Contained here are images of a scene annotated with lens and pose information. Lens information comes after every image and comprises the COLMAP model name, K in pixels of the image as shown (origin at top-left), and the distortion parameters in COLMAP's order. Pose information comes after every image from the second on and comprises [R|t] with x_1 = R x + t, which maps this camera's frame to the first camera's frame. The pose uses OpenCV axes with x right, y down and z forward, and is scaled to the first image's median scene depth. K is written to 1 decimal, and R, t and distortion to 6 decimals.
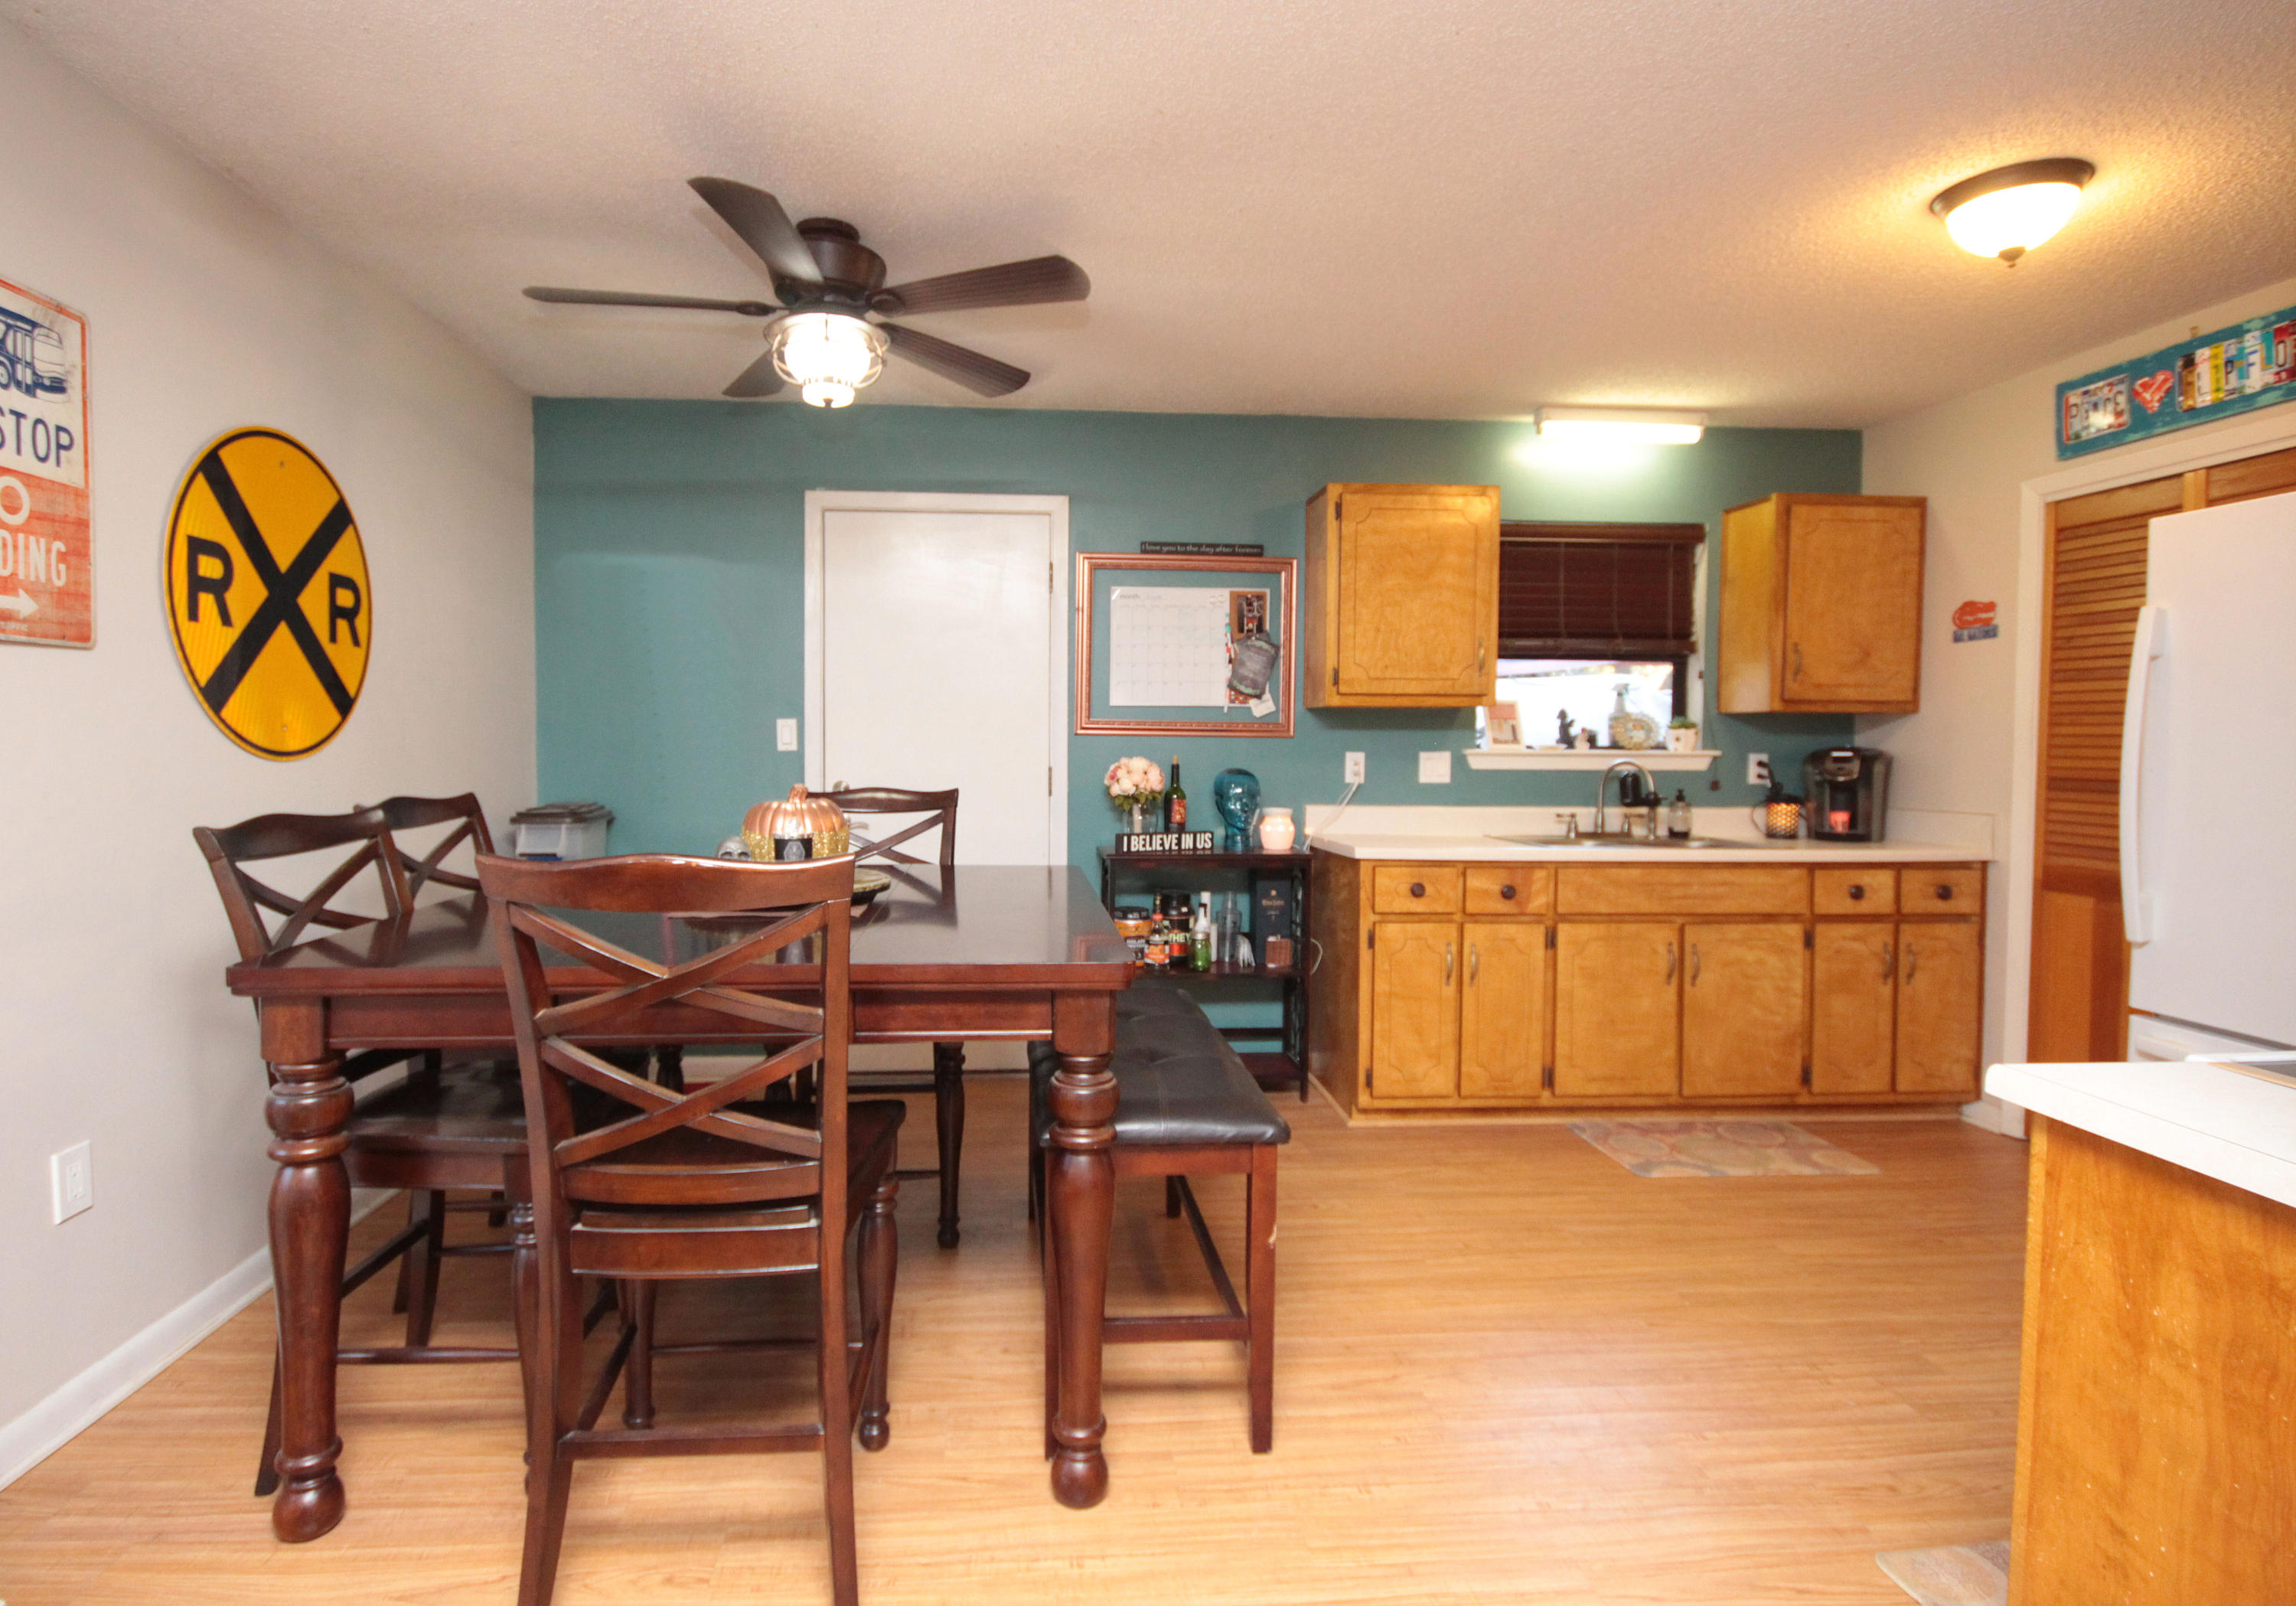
lens RADIAL K [[1144.0, 0, 1075.1], [0, 1144.0, 779.8], [0, 0, 1]] dist [0.001919, -0.008867]
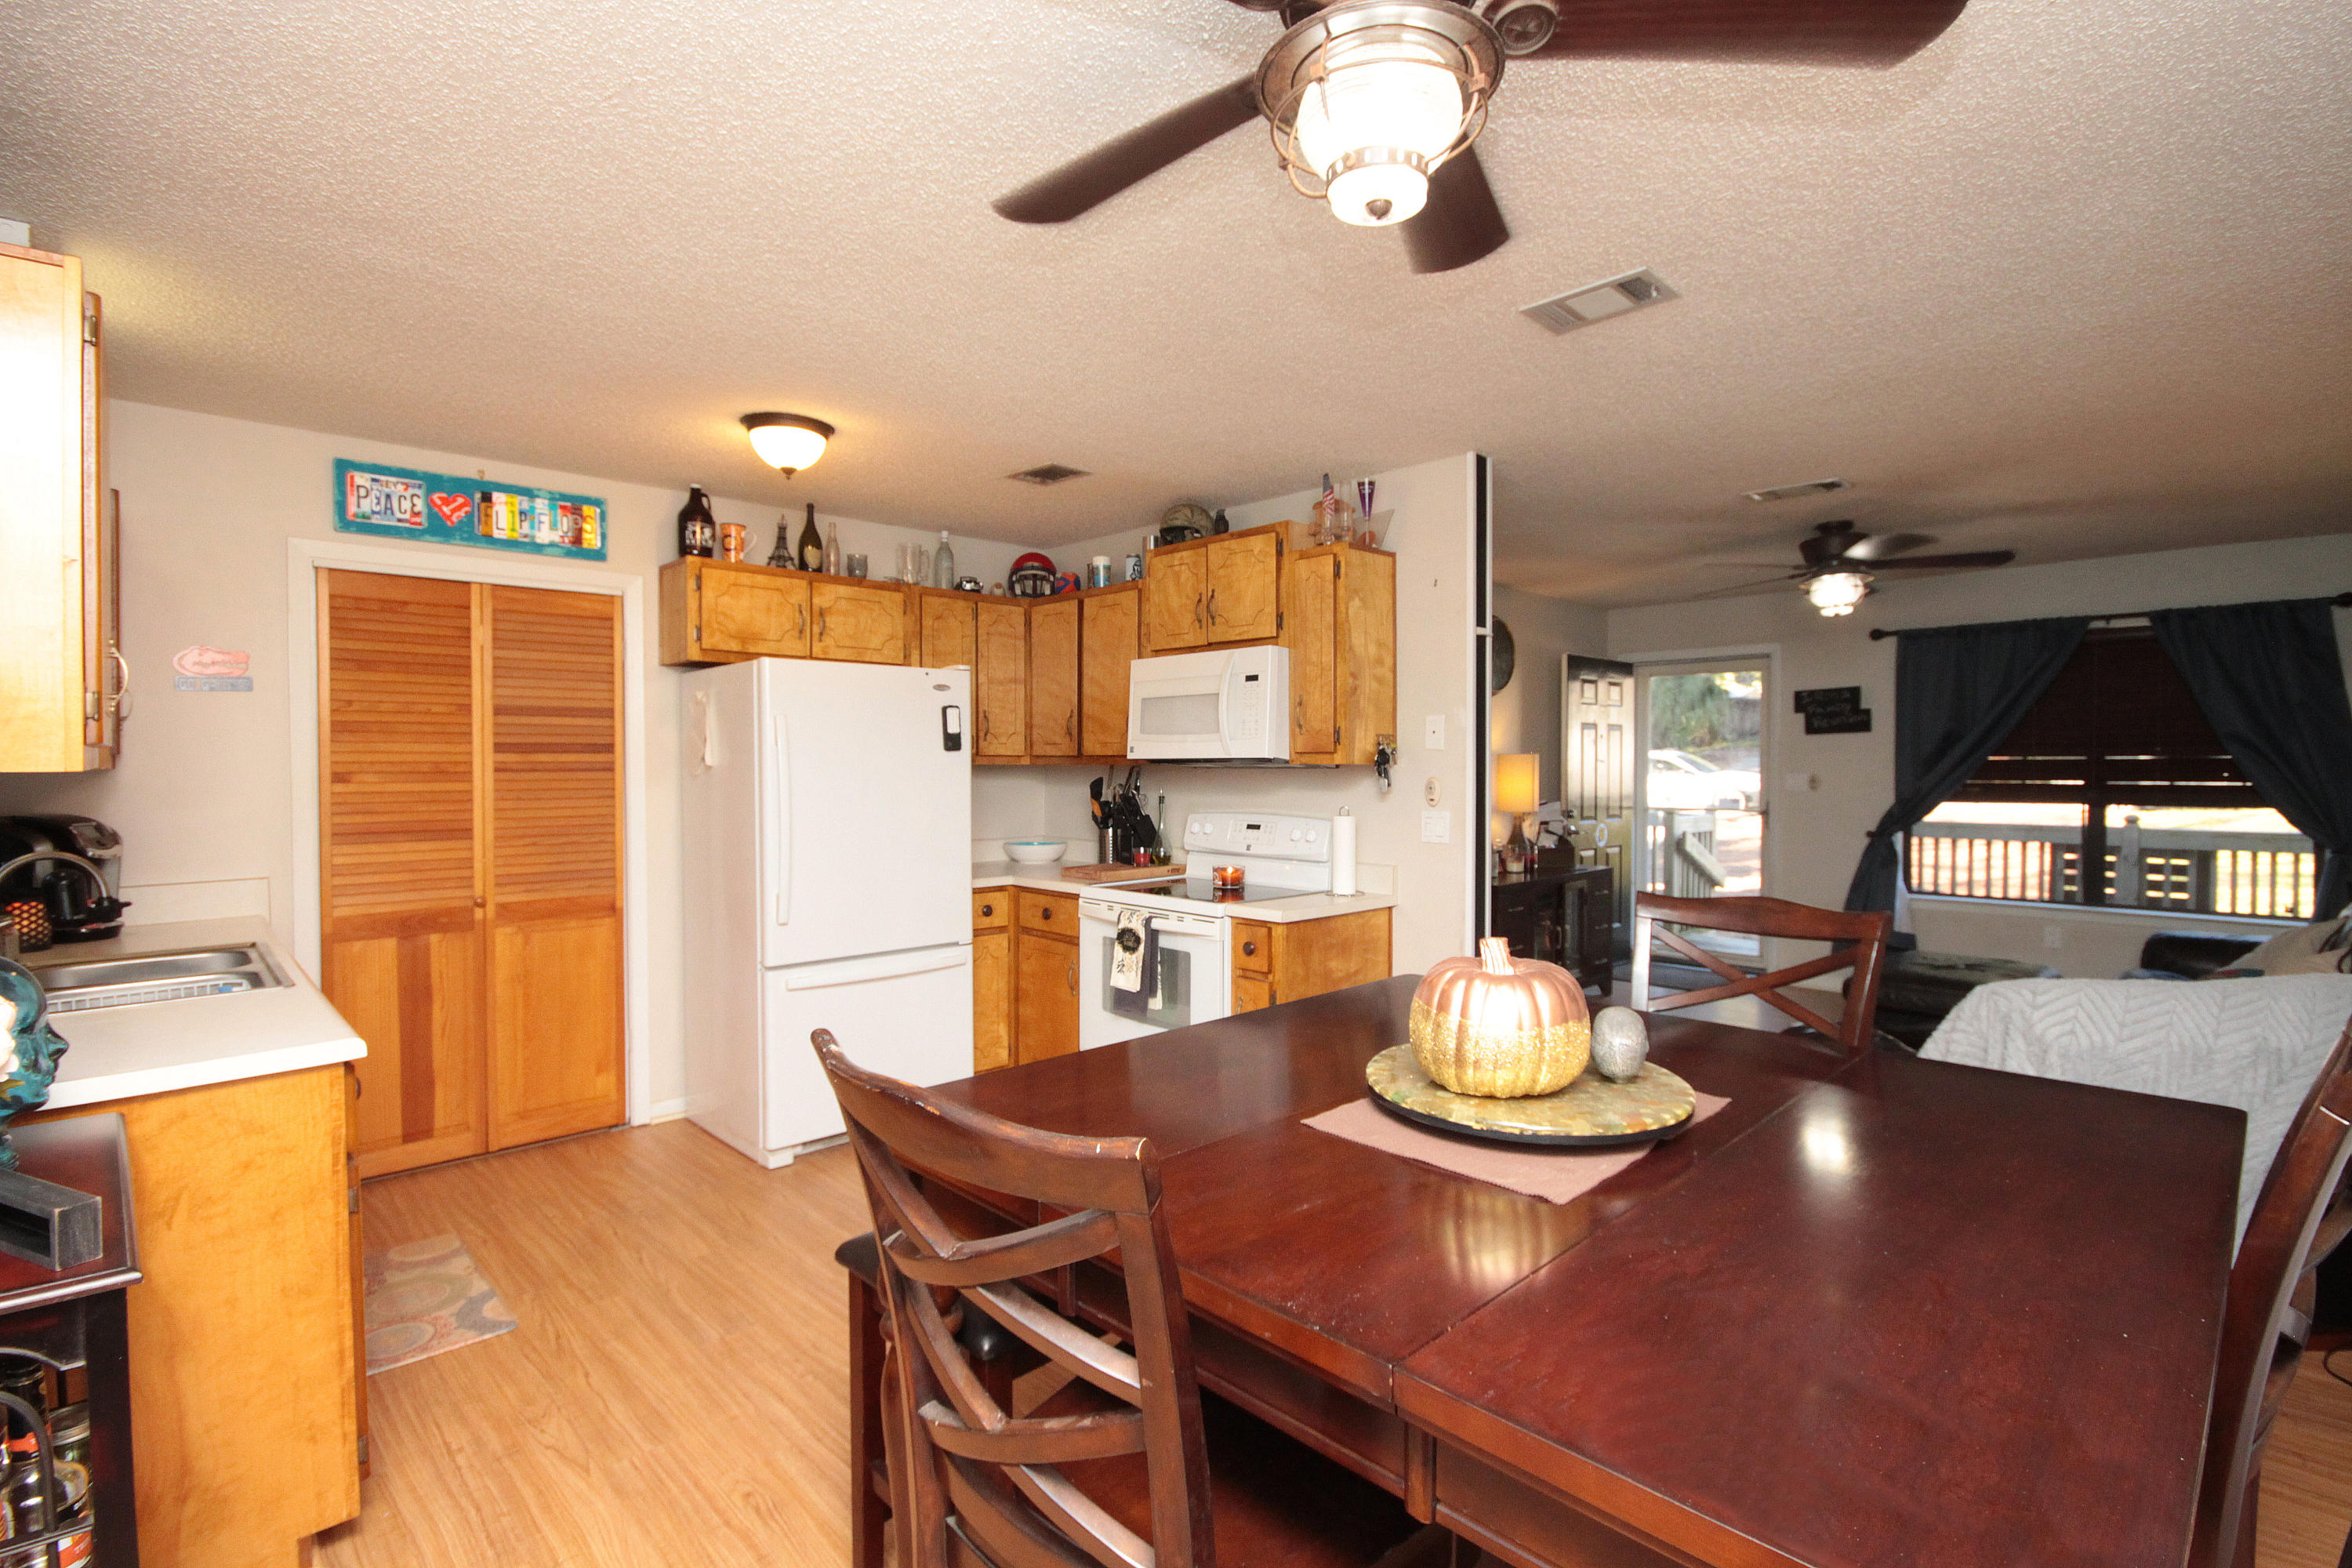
lens RADIAL K [[1085.2, 0, 1191.6], [0, 1085.2, 784.5], [0, 0, 1]] dist [0.000524, -0.004953]
pose [[-0.654778, -0.022057, 0.755500, -0.384684], [0.024381, 0.998437, 0.050281, -0.074412], [-0.755428, 0.051343, -0.653217, 1.010599]]
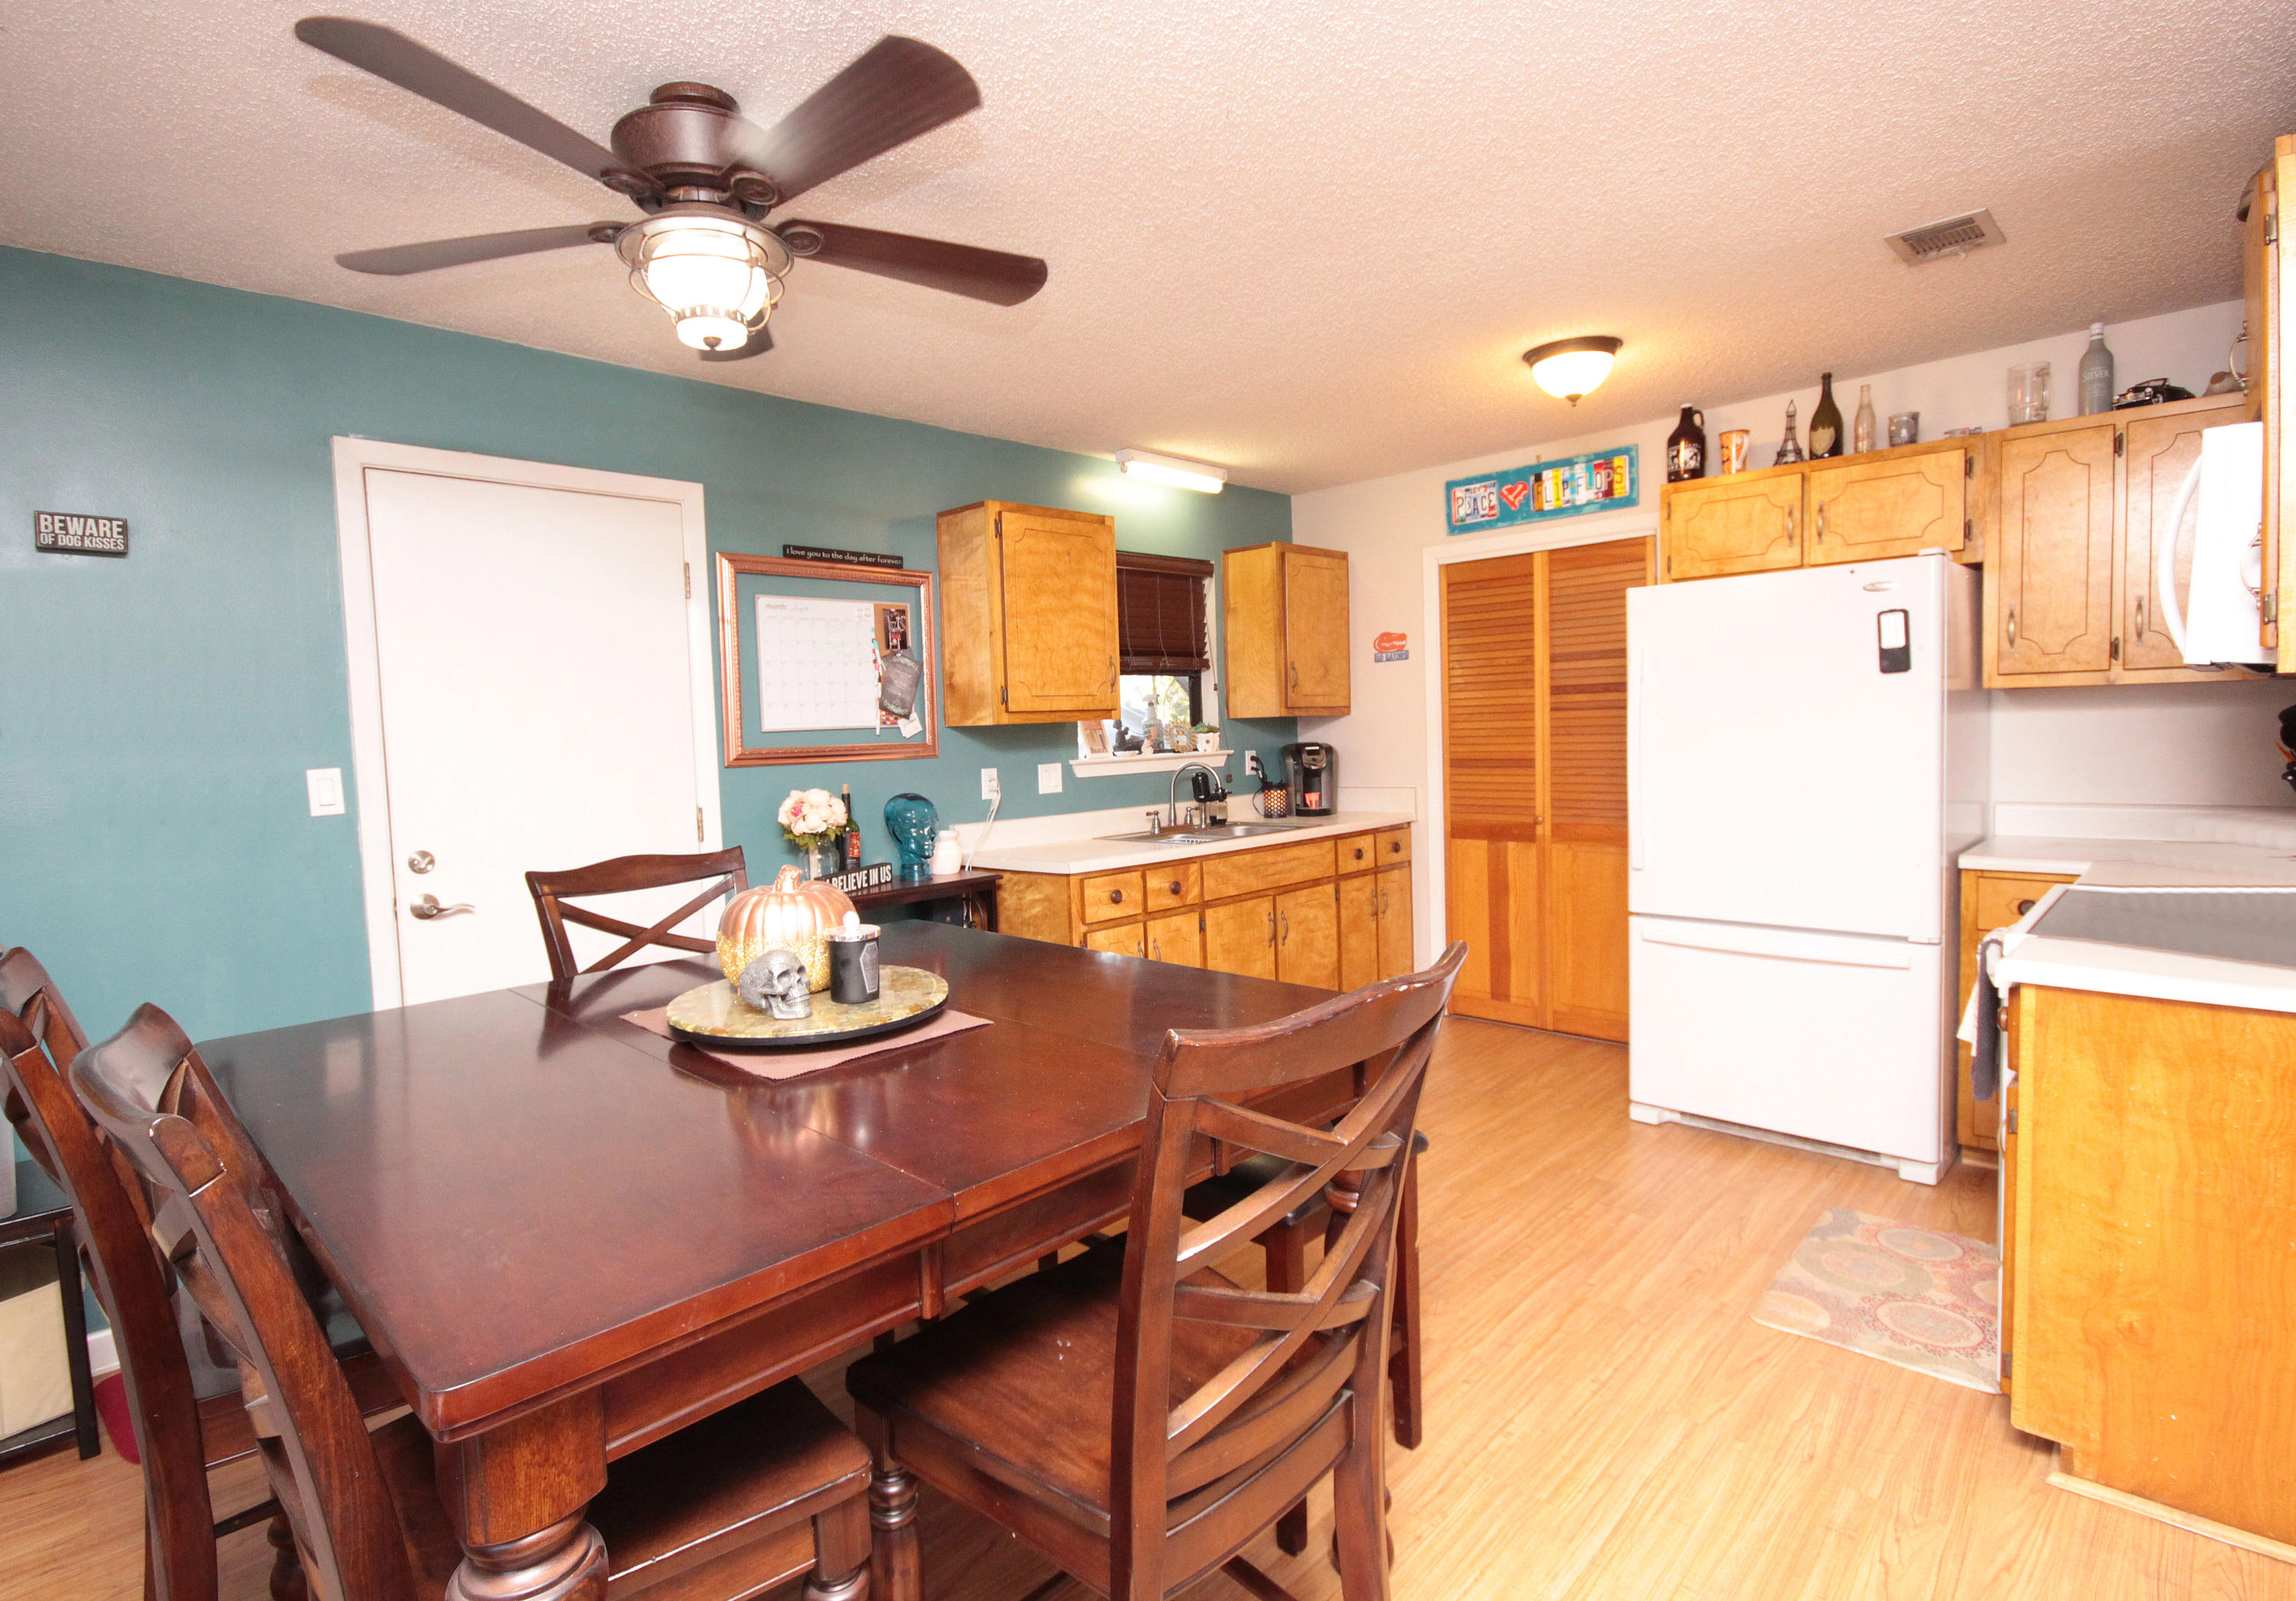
lens RADIAL K [[1124.8, 0, 1093.6], [0, 1124.8, 787.8], [0, 0, 1]] dist [0.004121, -0.005772]
pose [[0.757898, -0.069263, 0.648685, -0.378606], [0.063341, 0.997463, 0.032498, -0.038459], [-0.649290, 0.016459, 0.760363, 0.215520]]
